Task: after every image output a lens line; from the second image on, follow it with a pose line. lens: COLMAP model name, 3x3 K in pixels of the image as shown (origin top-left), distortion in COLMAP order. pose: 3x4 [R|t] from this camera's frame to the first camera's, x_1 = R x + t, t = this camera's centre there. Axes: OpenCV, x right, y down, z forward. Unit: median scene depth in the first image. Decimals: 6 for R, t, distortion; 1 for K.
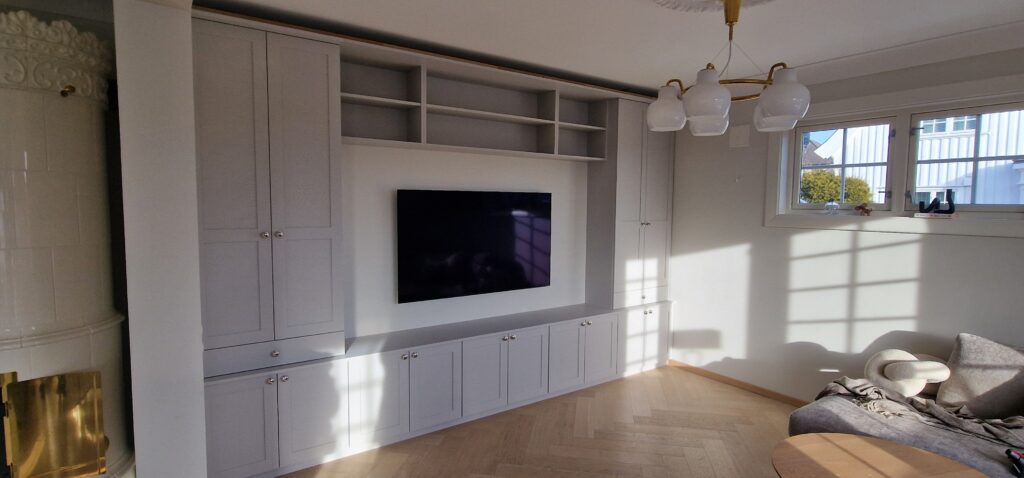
lens RADIAL K [[484.7, 0, 500.9], [0, 484.7, 238.5], [0, 0, 1]] dist [-0.001844, -0.000139]
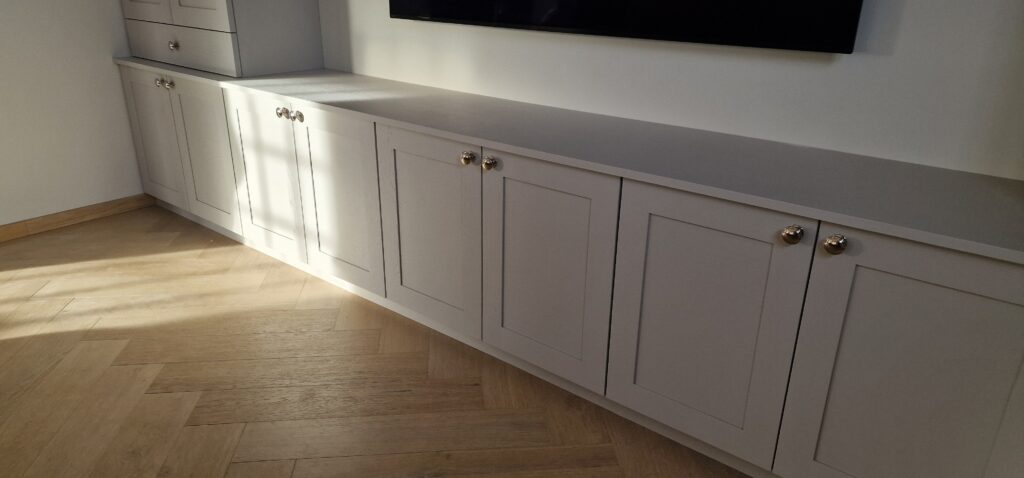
lens RADIAL K [[686.8, 0, 506.2], [0, 686.8, 236.3], [0, 0, 1]] dist [0.063417, -0.062208]
pose [[0.273017, 0.350288, -0.895969, 0.480307], [-0.073226, 0.936216, 0.343711, 0.094377], [0.959218, -0.028231, 0.281253, 0.916968]]
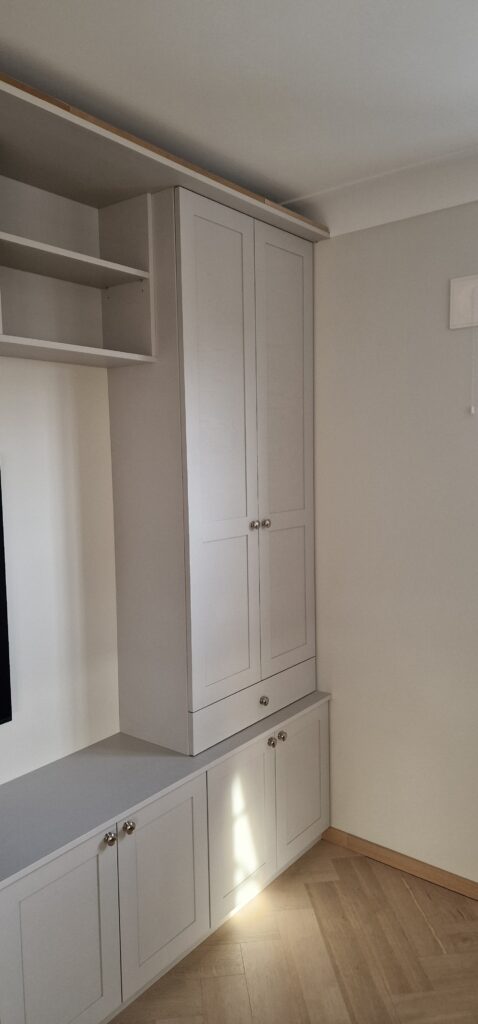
lens RADIAL K [[686.8, 0, 239.0], [0, 686.8, 512.0], [0, 0, 1]] dist [0.063417, -0.062208]
pose [[0.951453, -0.047972, 0.304033, 0.137422], [0.046754, 0.998843, 0.011288, -0.058826], [-0.304223, 0.003475, 0.952594, 0.592166]]
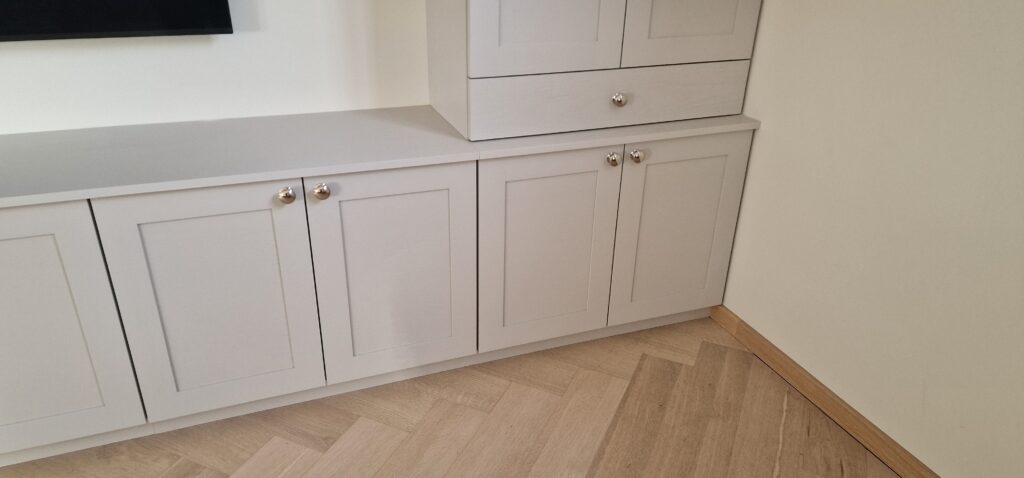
lens RADIAL K [[686.8, 0, 506.2], [0, 686.8, 236.3], [0, 0, 1]] dist [0.063417, -0.062208]
pose [[0.971075, 0.103867, -0.215000, 0.424262], [-0.021544, 0.934872, 0.354331, 0.075624], [0.237801, -0.339450, 0.910068, 0.795448]]
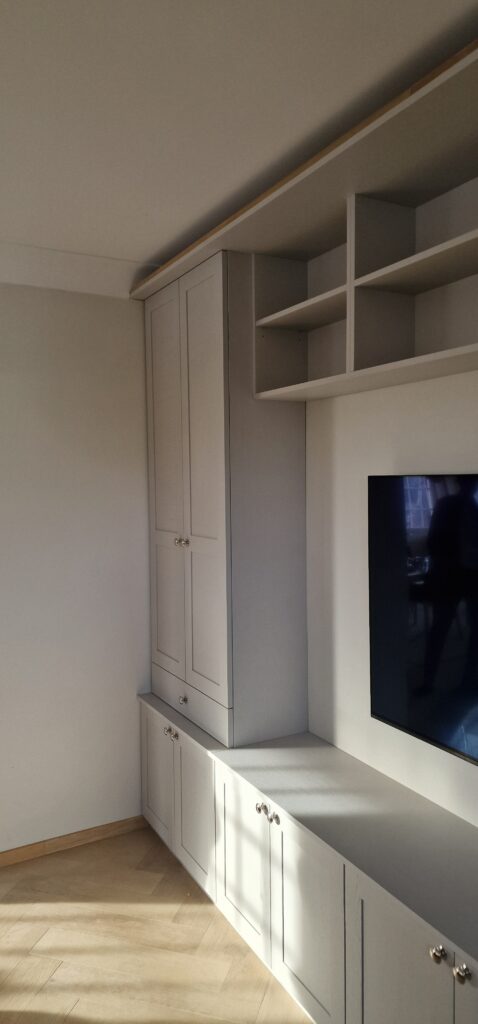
lens RADIAL K [[686.8, 0, 239.0], [0, 686.8, 512.0], [0, 0, 1]] dist [0.063417, -0.062208]
pose [[-0.103117, 0.044538, -0.993672, 0.464640], [-0.057637, 0.997051, 0.050670, -0.091302], [0.992998, 0.062498, -0.100245, 0.928992]]
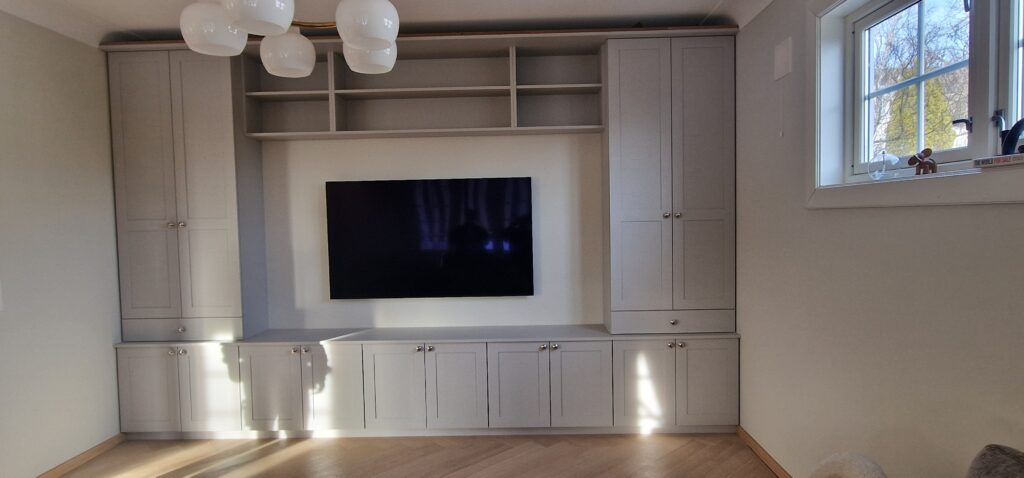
lens RADIAL K [[561.0, 0, 514.9], [0, 561.0, 243.2], [0, 0, 1]] dist [-0.000441, -0.000079]
pose [[0.815001, 0.000737, -0.579459, 0.744956], [-0.014284, 0.999721, -0.018818, 0.038001], [0.579284, 0.023614, 0.814784, 0.297386]]
